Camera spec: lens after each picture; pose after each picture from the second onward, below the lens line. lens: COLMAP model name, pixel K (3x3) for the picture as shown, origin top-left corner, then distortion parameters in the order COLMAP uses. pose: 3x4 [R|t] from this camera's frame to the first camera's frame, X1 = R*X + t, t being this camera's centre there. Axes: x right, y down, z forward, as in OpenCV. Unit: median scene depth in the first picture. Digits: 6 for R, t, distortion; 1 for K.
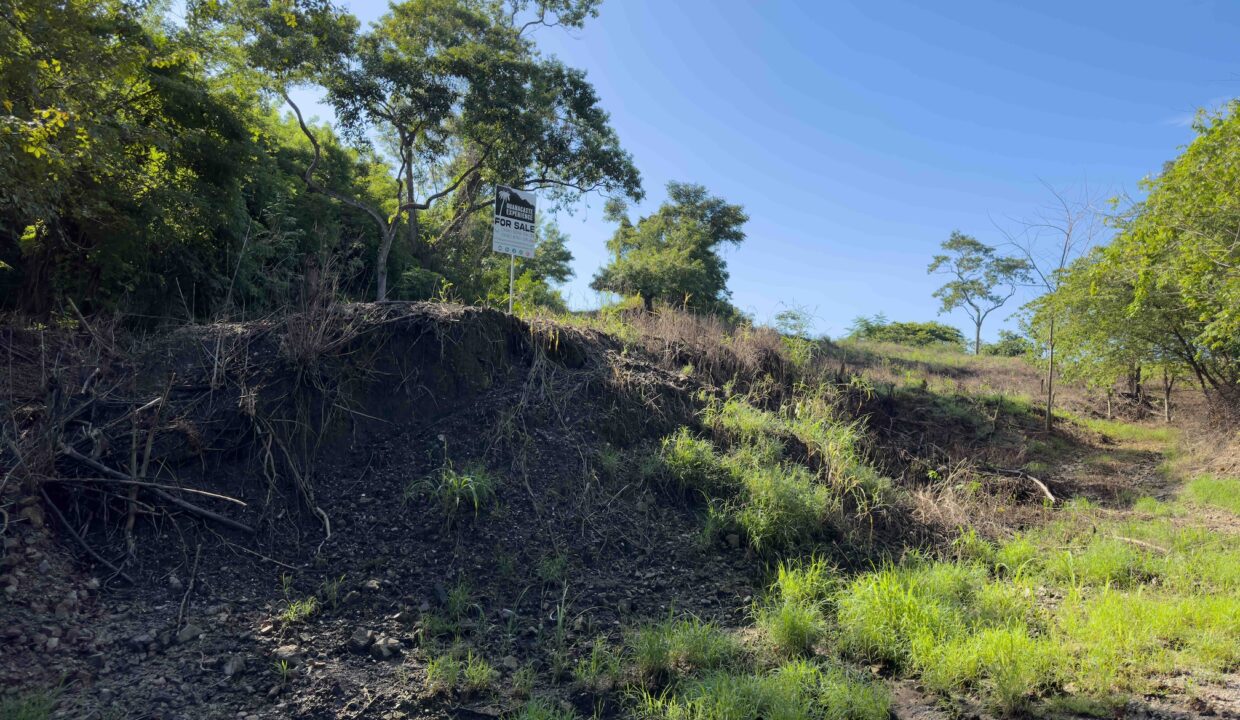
lens RADIAL K [[843.4, 0, 589.9], [0, 843.4, 355.1], [0, 0, 1]] dist [0.053407, -0.069975]
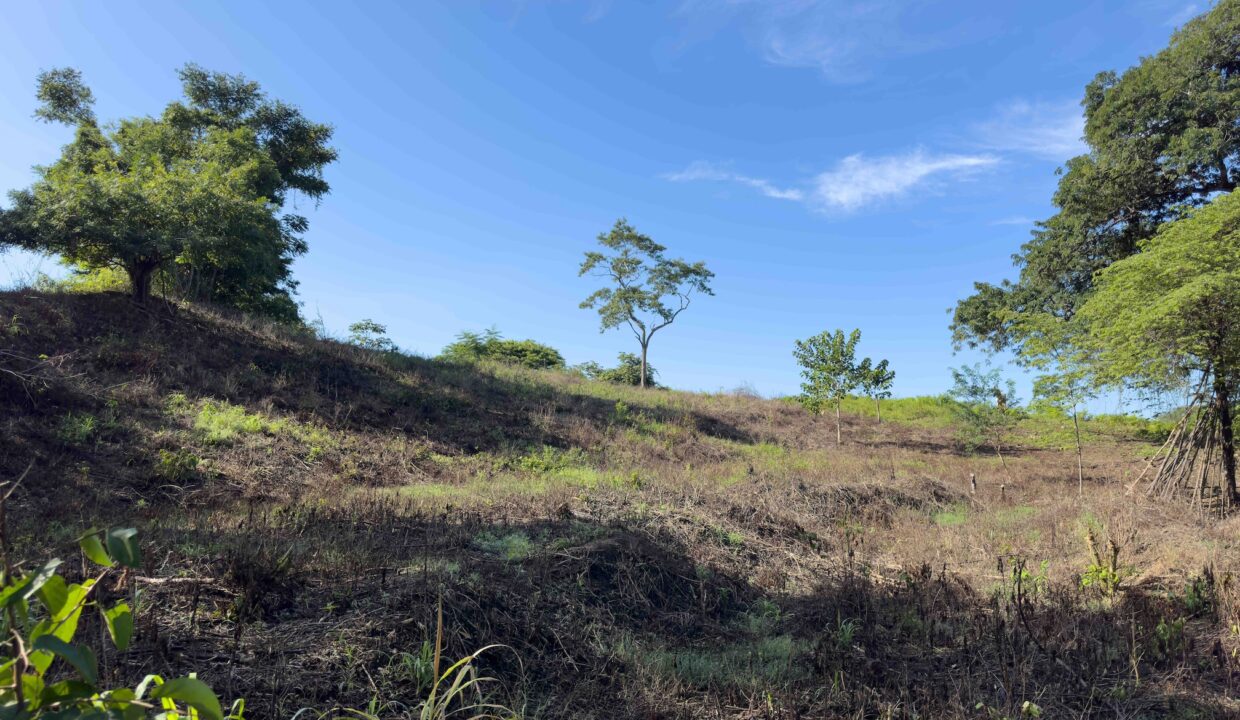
lens RADIAL K [[843.4, 0, 618.8], [0, 843.4, 388.2], [0, 0, 1]] dist [0.053407, -0.069975]
pose [[0.850848, 0.002557, 0.525406, 0.041605], [-0.012606, 0.999800, 0.015549, -0.009757], [-0.525261, -0.019853, 0.850710, 0.370046]]
